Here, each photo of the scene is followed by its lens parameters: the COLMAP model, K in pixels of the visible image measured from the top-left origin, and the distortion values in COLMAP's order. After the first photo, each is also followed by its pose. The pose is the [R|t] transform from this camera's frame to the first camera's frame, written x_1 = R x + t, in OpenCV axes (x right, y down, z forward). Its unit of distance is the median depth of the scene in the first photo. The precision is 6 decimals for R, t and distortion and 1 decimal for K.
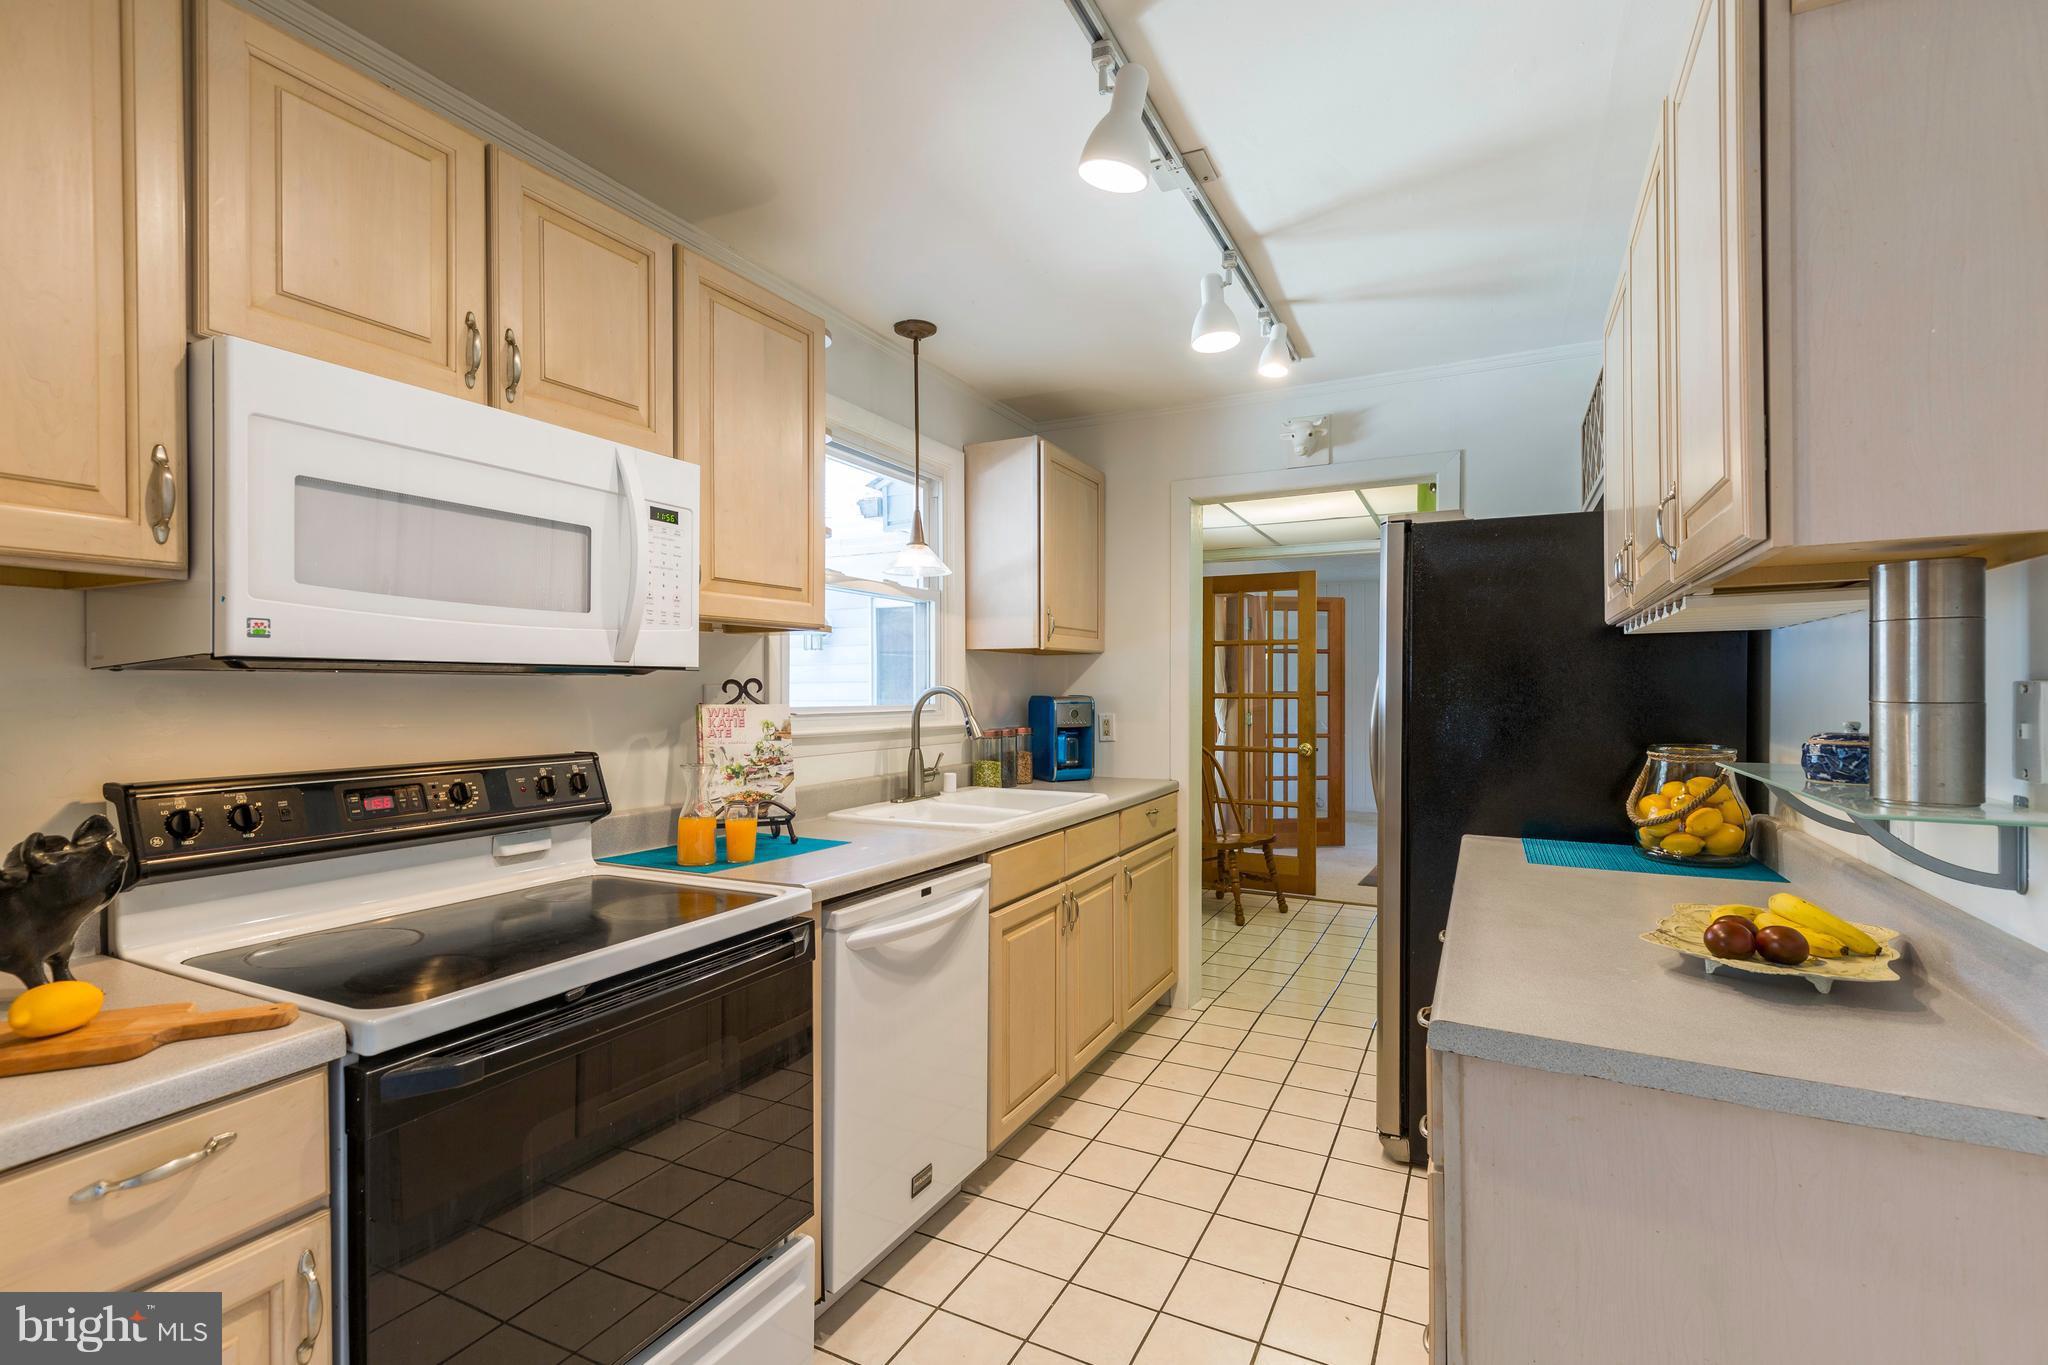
lens RADIAL K [[927.6, 0, 1024.0], [0, 927.6, 682.5], [0, 0, 1]] dist [-0.000482, -0.000216]
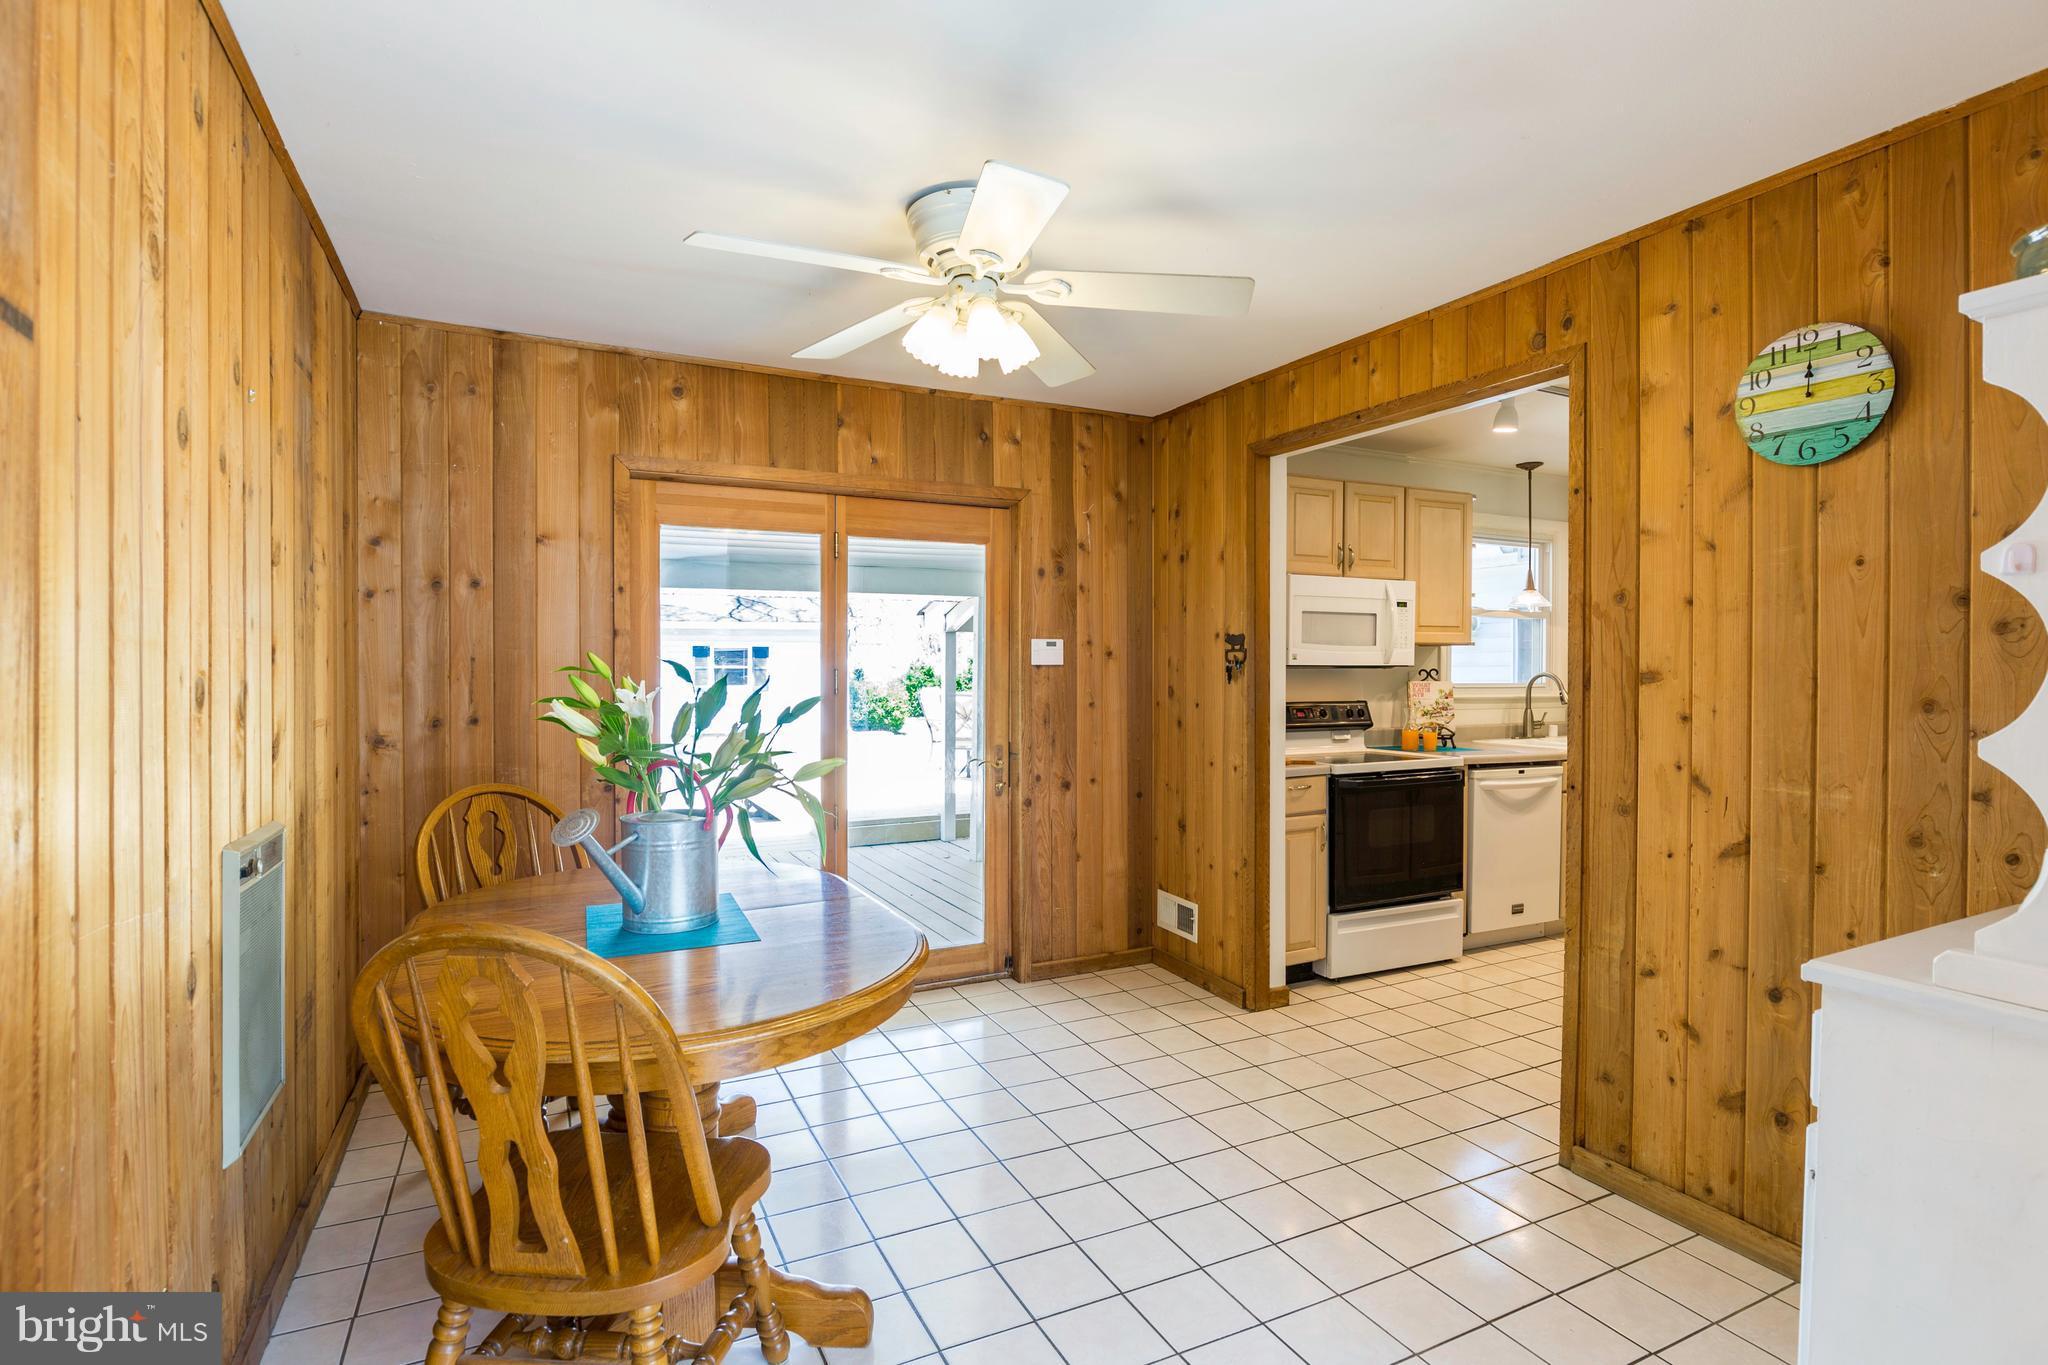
lens RADIAL K [[1006.7, 0, 1033.9], [0, 1006.7, 674.3], [0, 0, 1]] dist [-0.000548, -0.000107]
pose [[0.809497, 0.009877, -0.587041, 0.323287], [-0.001402, 0.999888, 0.014891, -0.025915], [0.587122, -0.011231, 0.809420, -1.429092]]
